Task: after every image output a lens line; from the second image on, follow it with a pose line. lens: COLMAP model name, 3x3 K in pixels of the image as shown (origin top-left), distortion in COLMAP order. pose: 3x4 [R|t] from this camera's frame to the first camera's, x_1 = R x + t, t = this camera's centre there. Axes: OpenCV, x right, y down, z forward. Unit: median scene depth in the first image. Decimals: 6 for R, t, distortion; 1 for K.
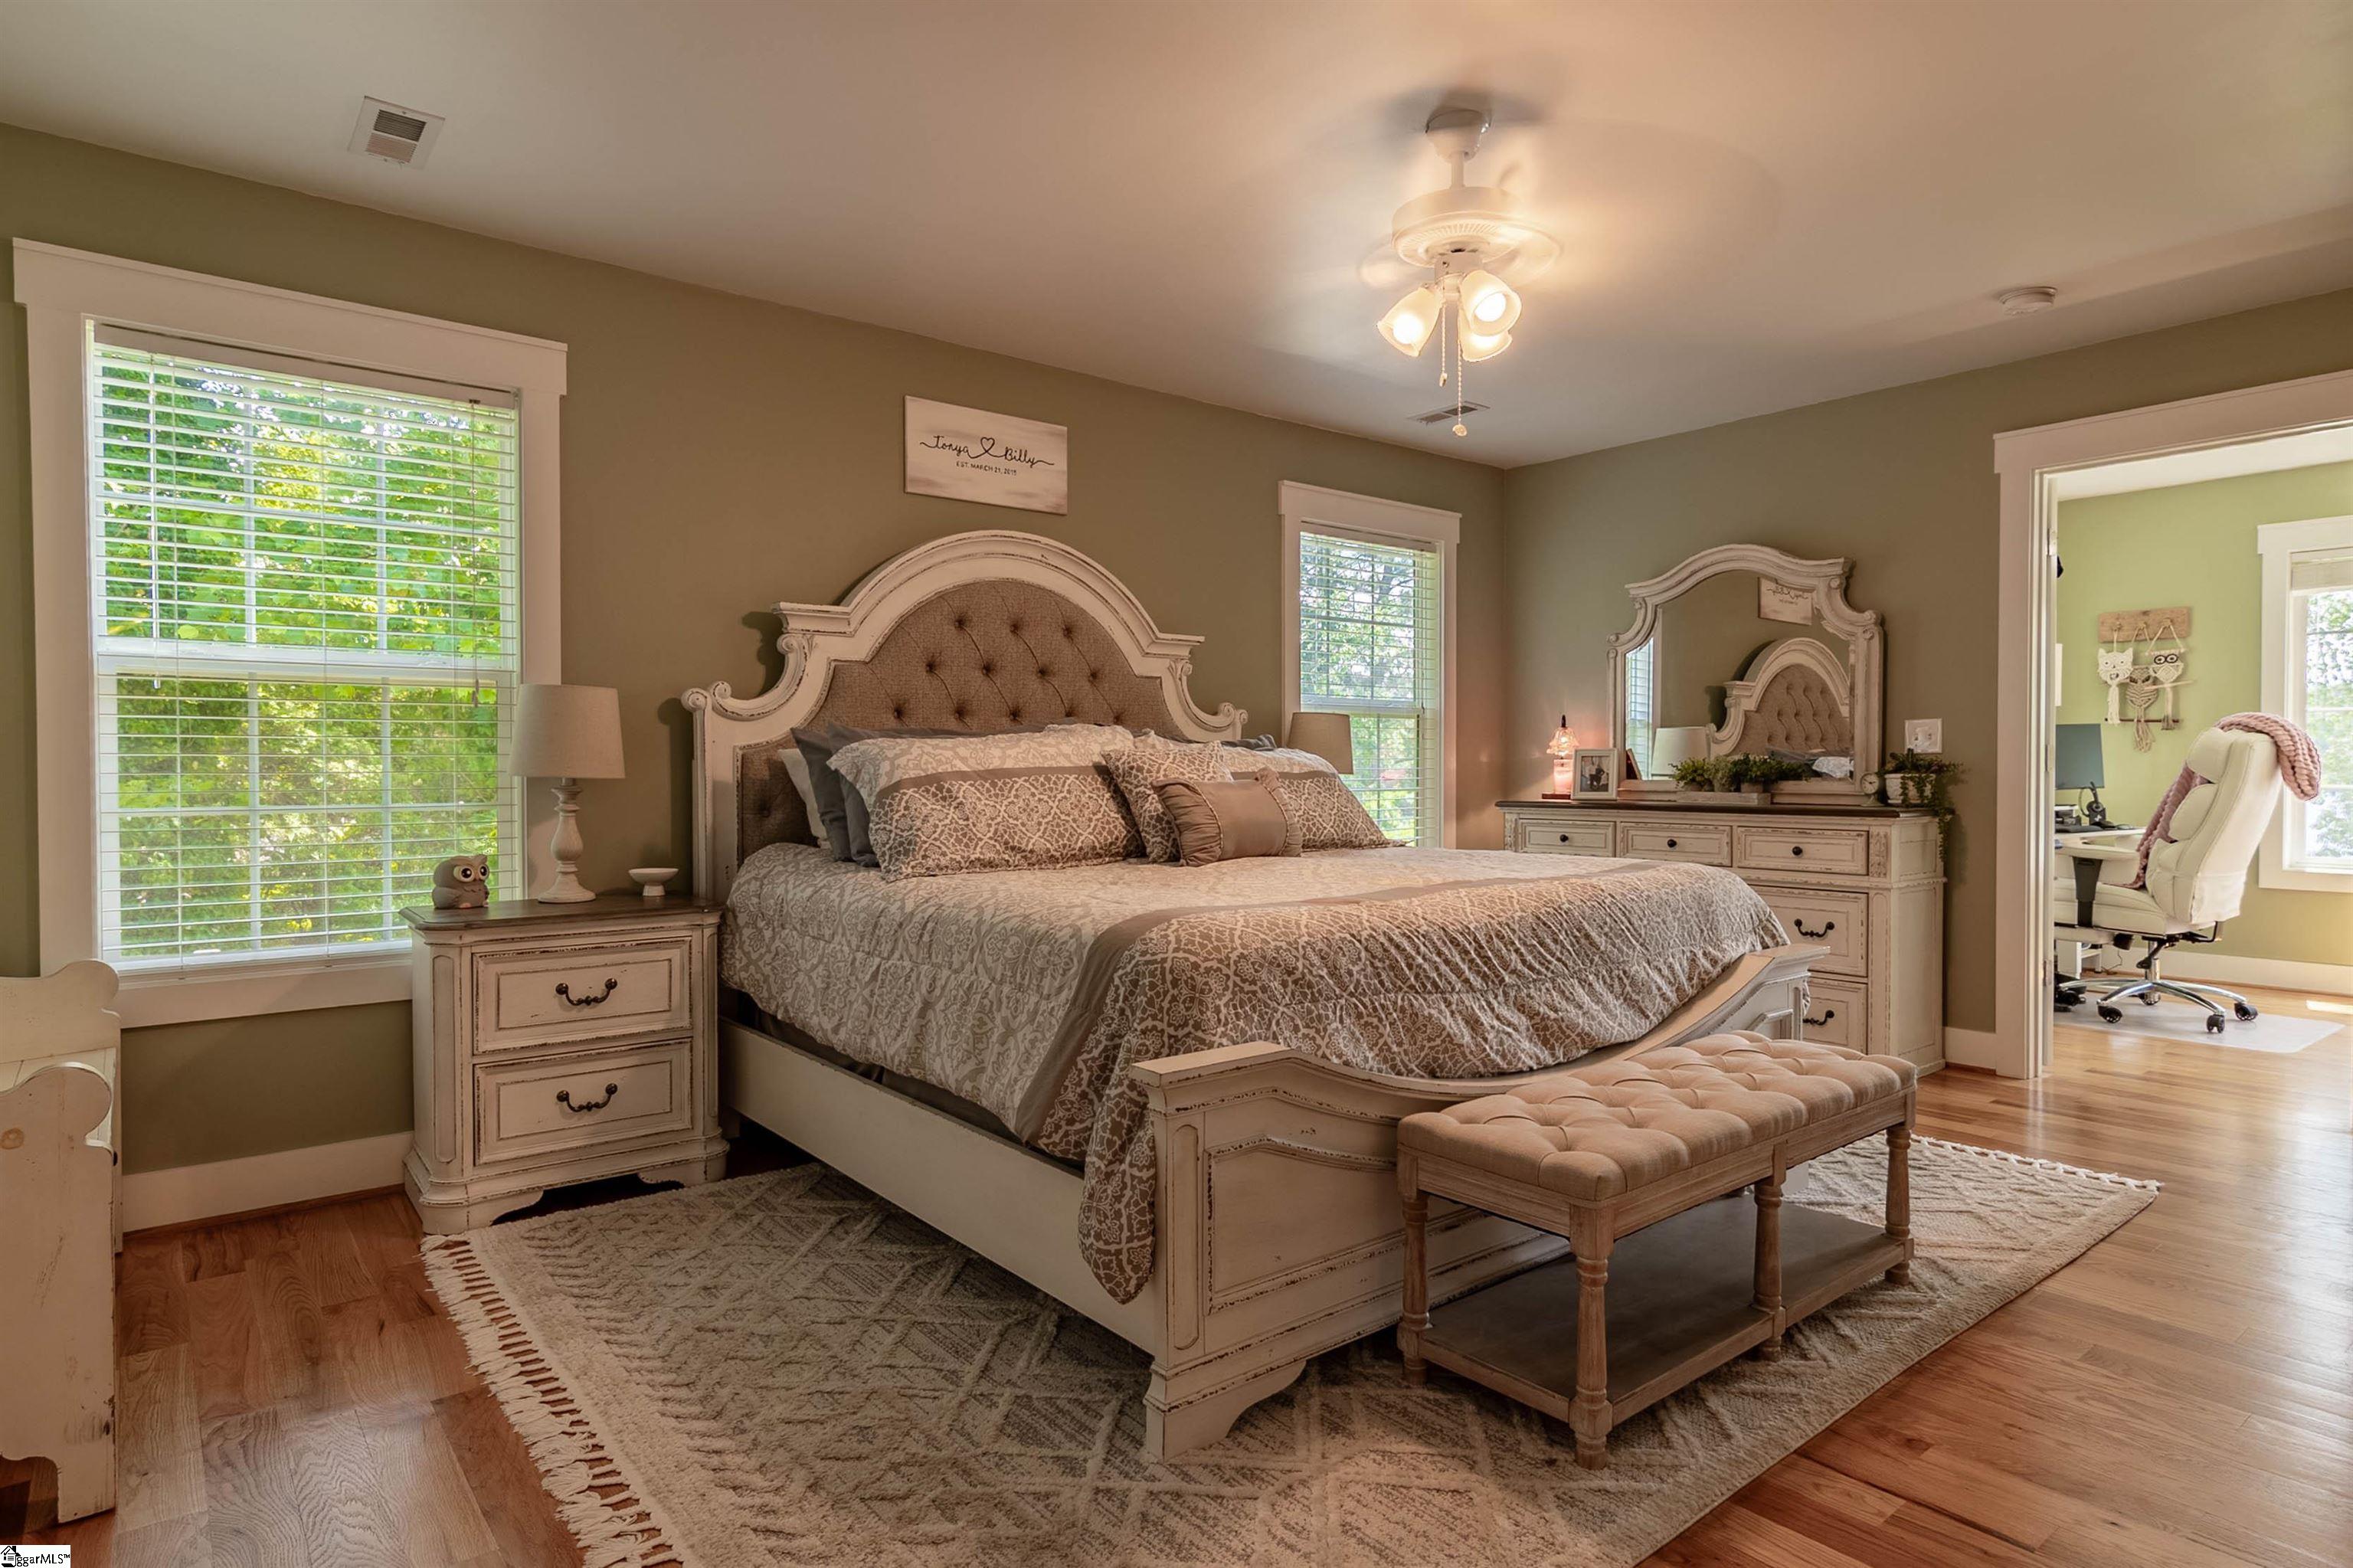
lens RADIAL K [[1244.4, 0, 1176.5], [0, 1244.4, 784.0], [0, 0, 1]] dist [0.003101, 0.001216]
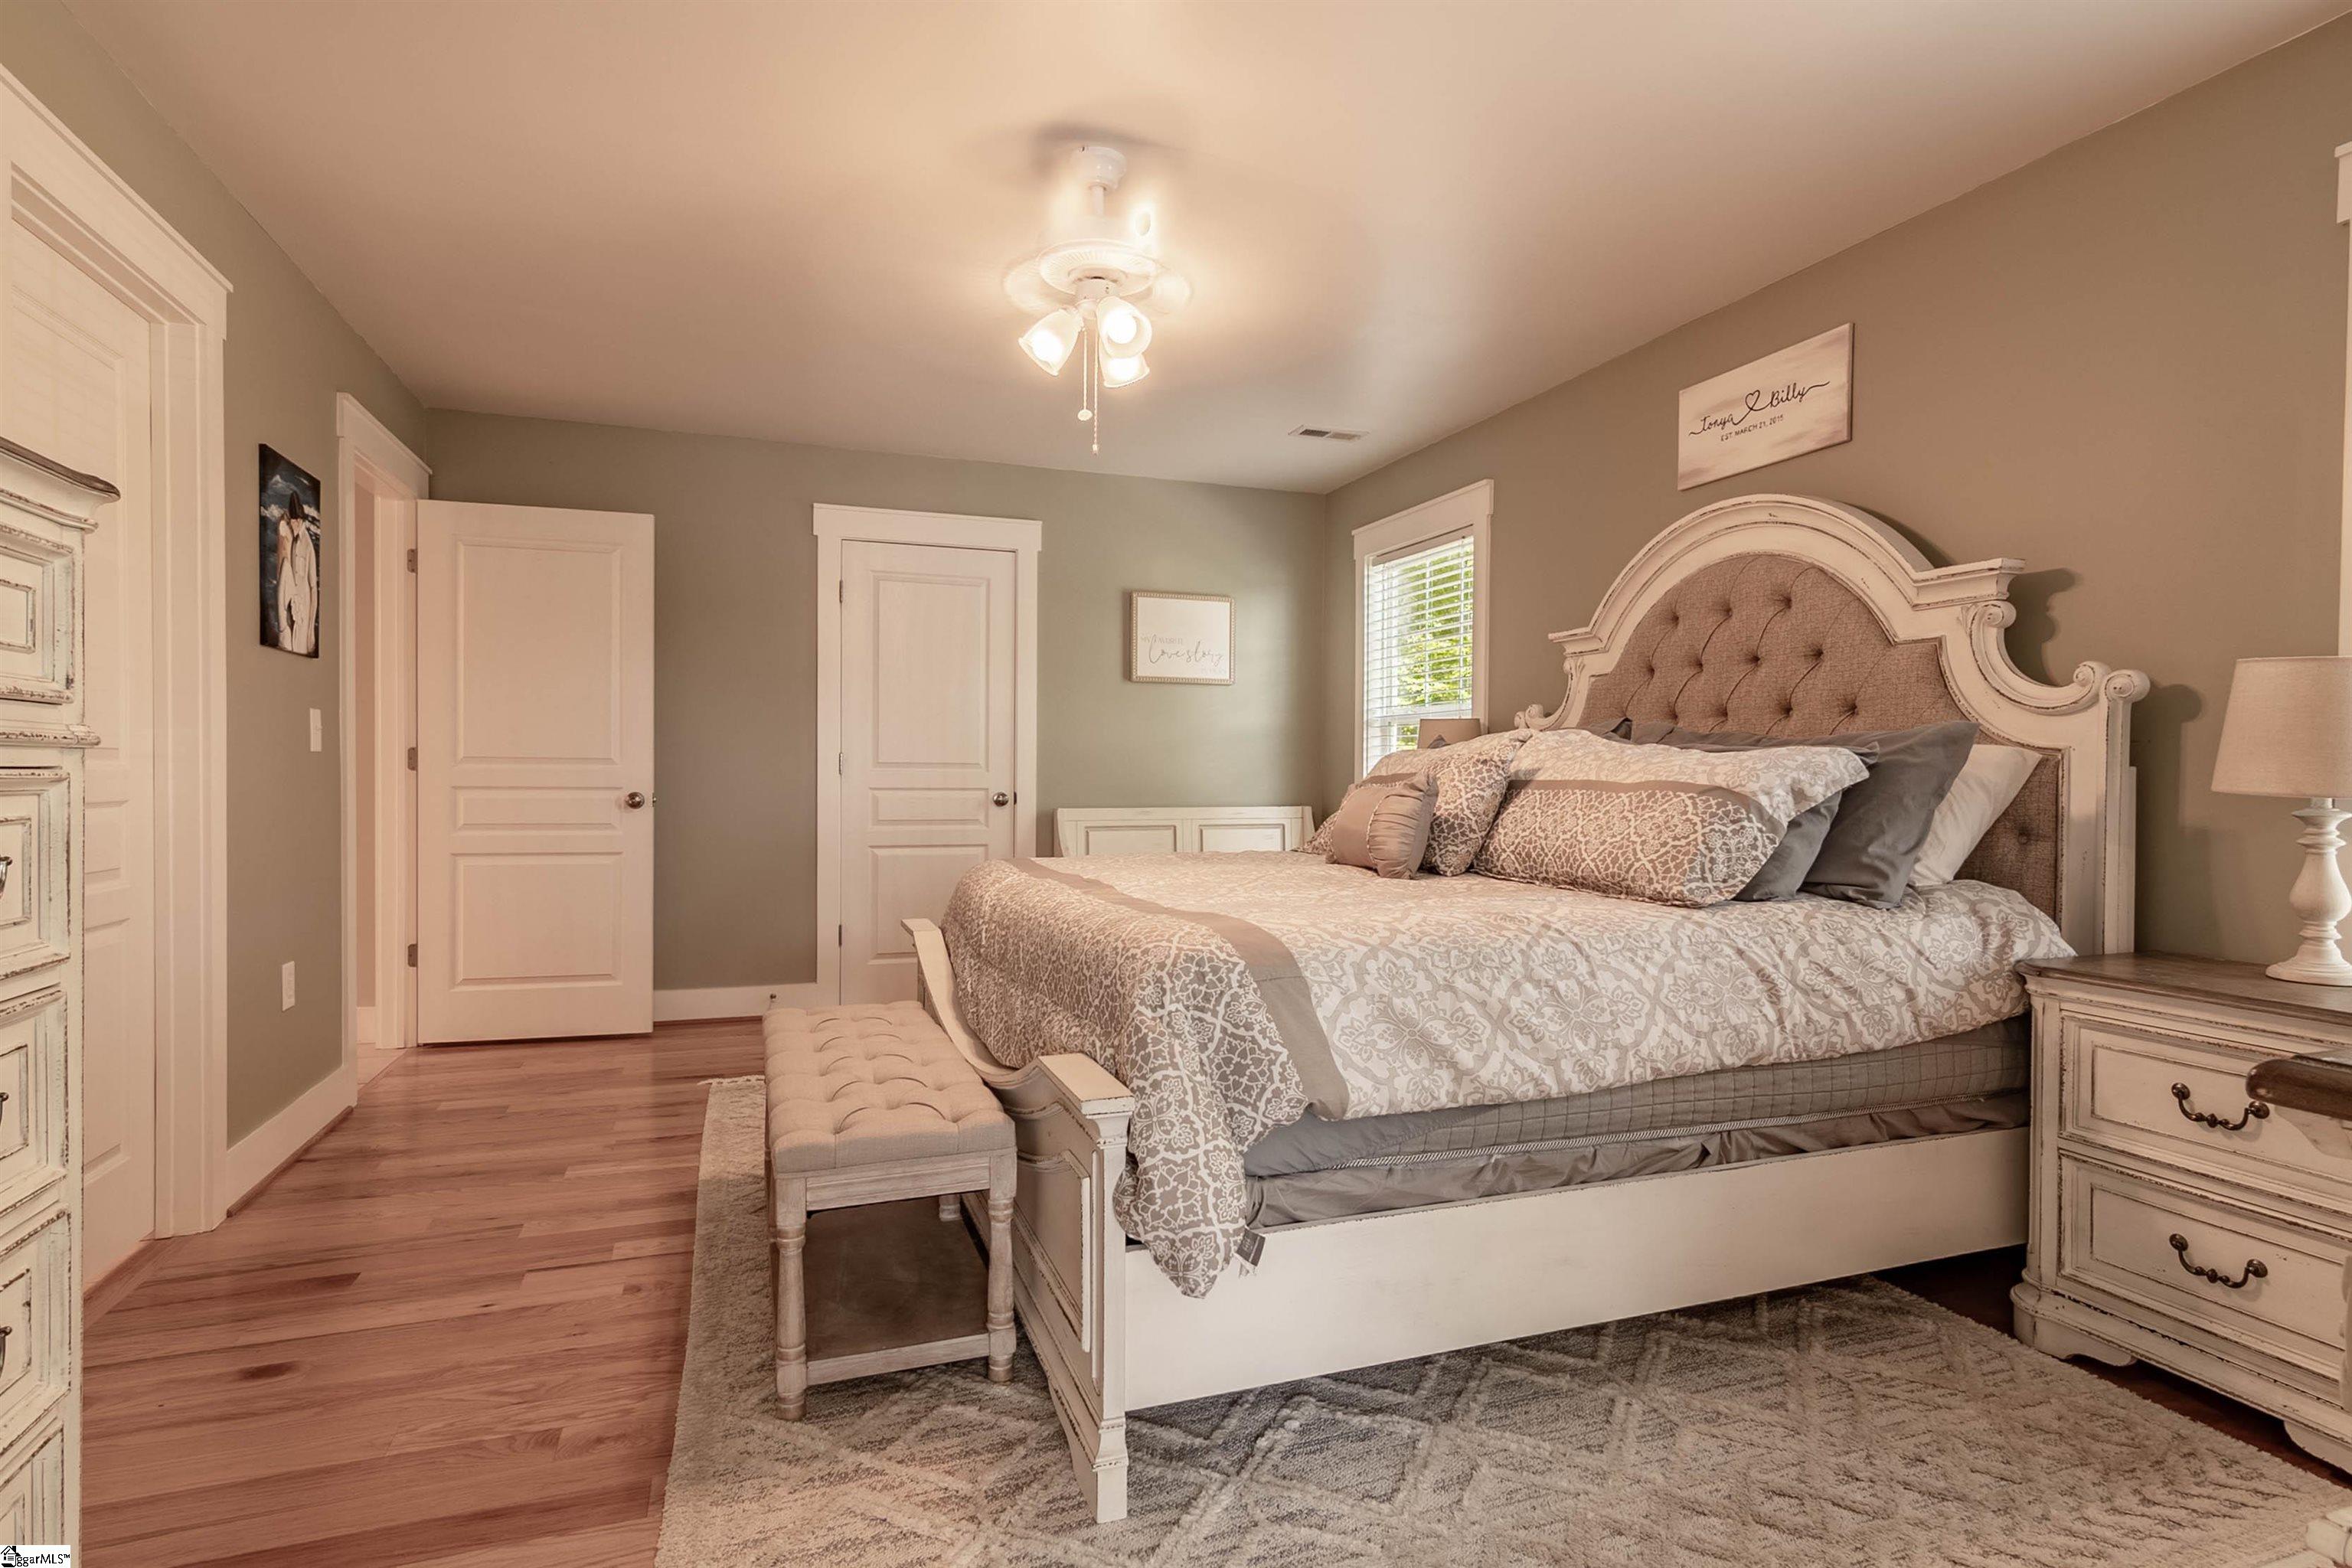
lens RADIAL K [[1227.2, 0, 1176.0], [0, 1227.2, 784.0], [0, 0, 1]] dist [0.010433, 0.000391]
pose [[-0.315826, 0.013296, -0.948724, 0.786568], [-0.016688, 0.999669, 0.019565, -0.016025], [0.948670, 0.022011, -0.315499, 0.891324]]
